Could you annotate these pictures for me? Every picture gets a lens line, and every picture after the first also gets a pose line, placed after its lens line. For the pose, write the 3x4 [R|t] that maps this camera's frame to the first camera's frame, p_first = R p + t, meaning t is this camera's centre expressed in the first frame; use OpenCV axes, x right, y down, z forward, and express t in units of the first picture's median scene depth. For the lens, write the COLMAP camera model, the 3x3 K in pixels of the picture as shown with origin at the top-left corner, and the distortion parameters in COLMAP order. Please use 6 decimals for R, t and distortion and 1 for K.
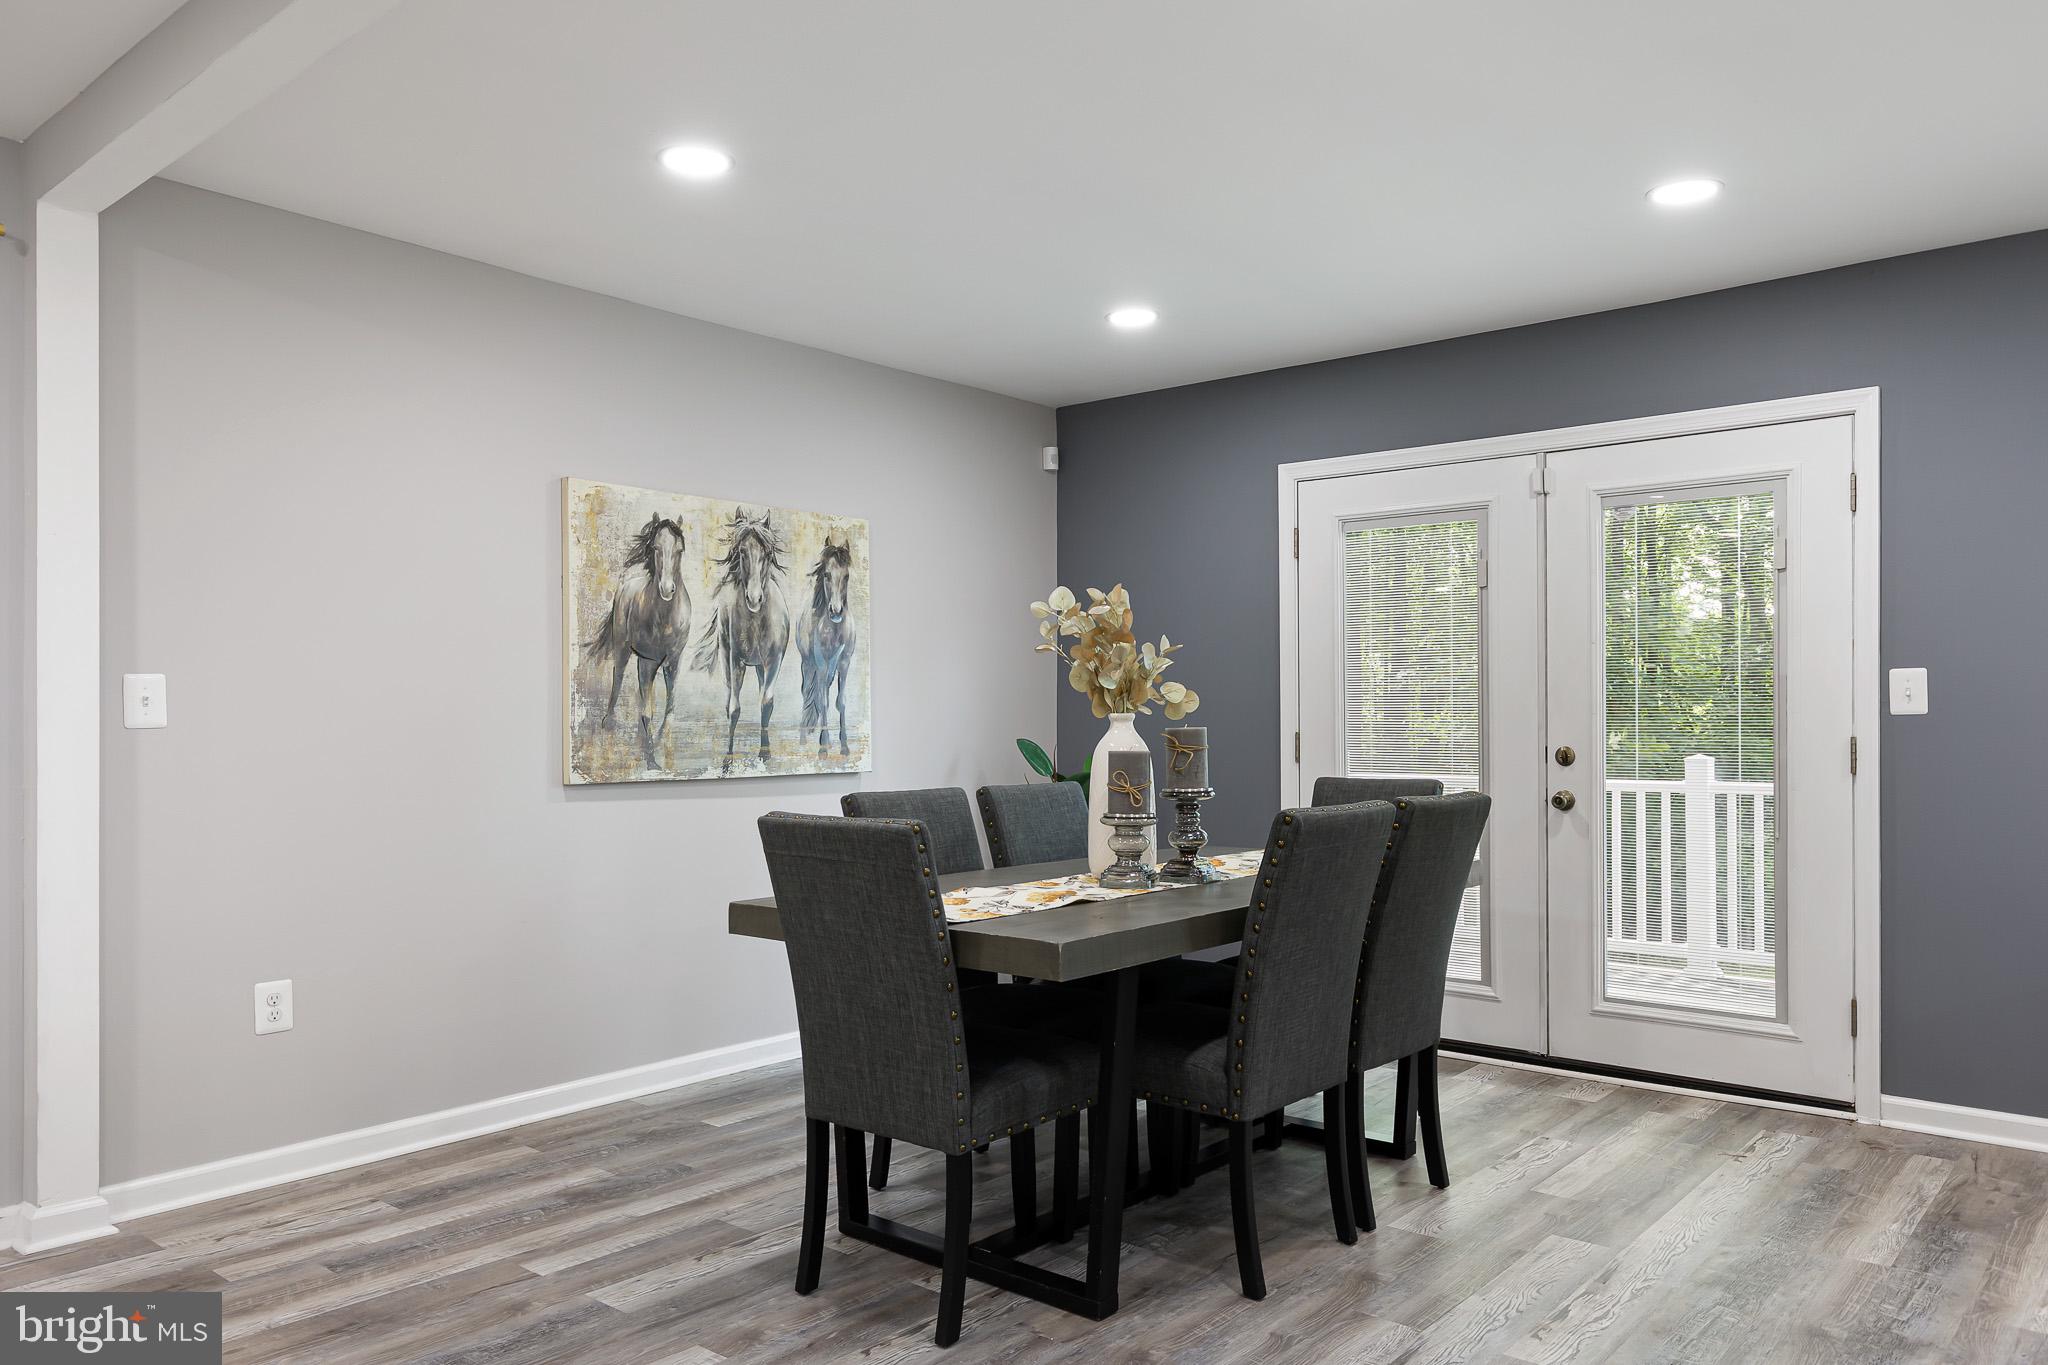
lens RADIAL K [[1477.9, 0, 1022.0], [0, 1477.9, 703.4], [0, 0, 1]] dist [0.007505, -0.004935]
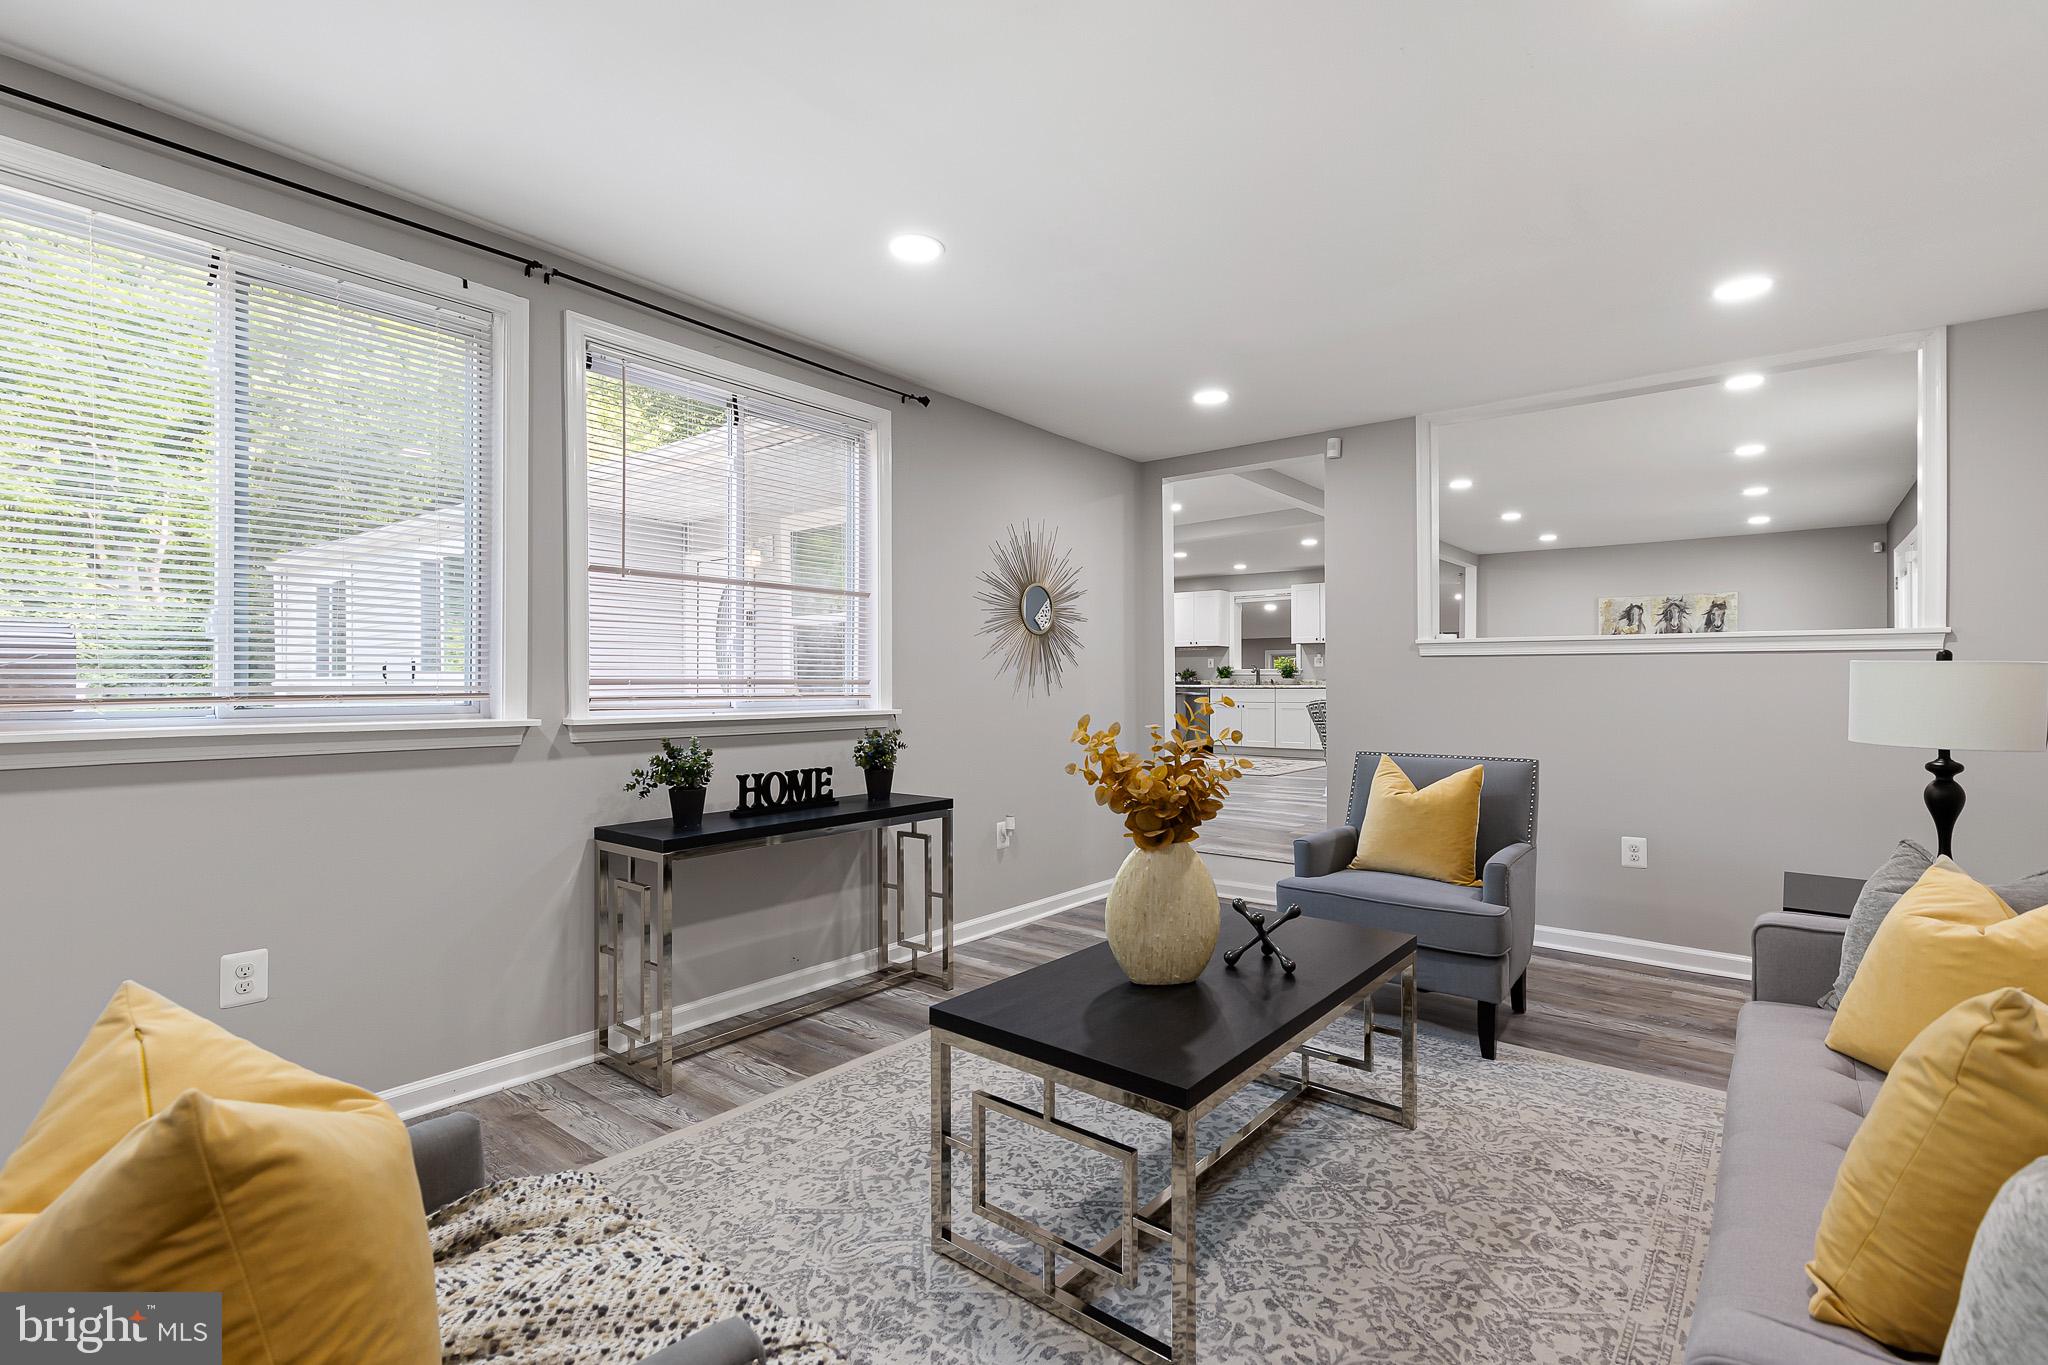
lens RADIAL K [[942.1, 0, 1009.7], [0, 942.1, 684.8], [0, 0, 1]] dist [0.006648, -0.000034]
pose [[0.019216, 0.004688, -0.999804, 2.058481], [0.006473, 0.999967, 0.004813, 0.045348], [0.999794, -0.006564, 0.019185, -0.537906]]
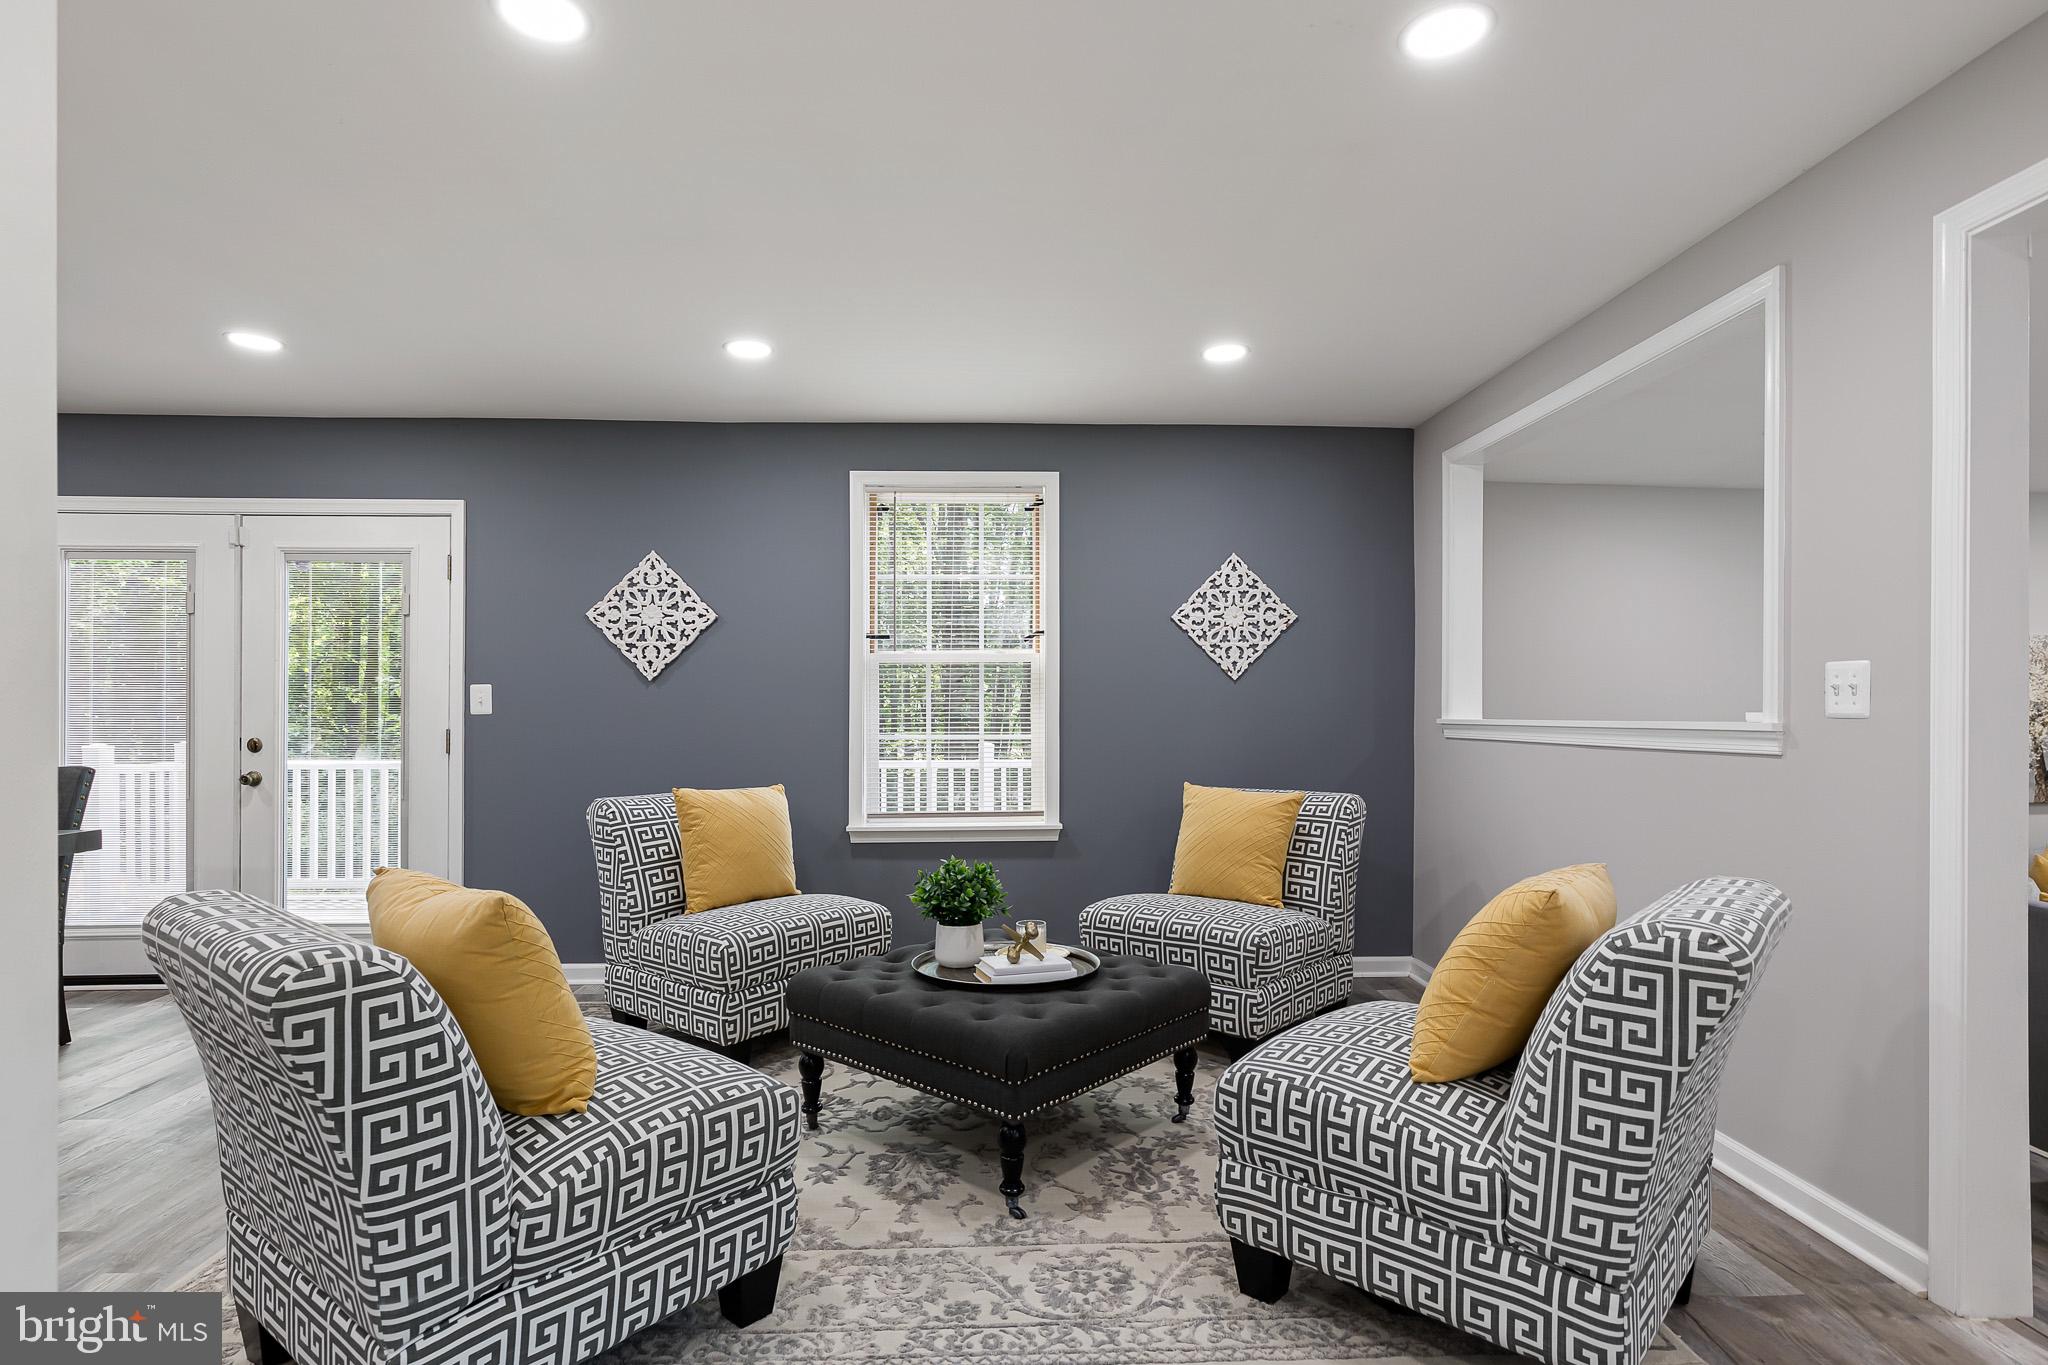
lens RADIAL K [[1033.9, 0, 1033.9], [0, 1033.9, 693.7], [0, 0, 1]] dist [0.000333, 0.001054]
pose [[0.730597, 0.014856, 0.682647, 0.266914], [-0.009647, 0.999888, -0.011436, -0.006909], [-0.682741, 0.001770, 0.730659, -0.172745]]
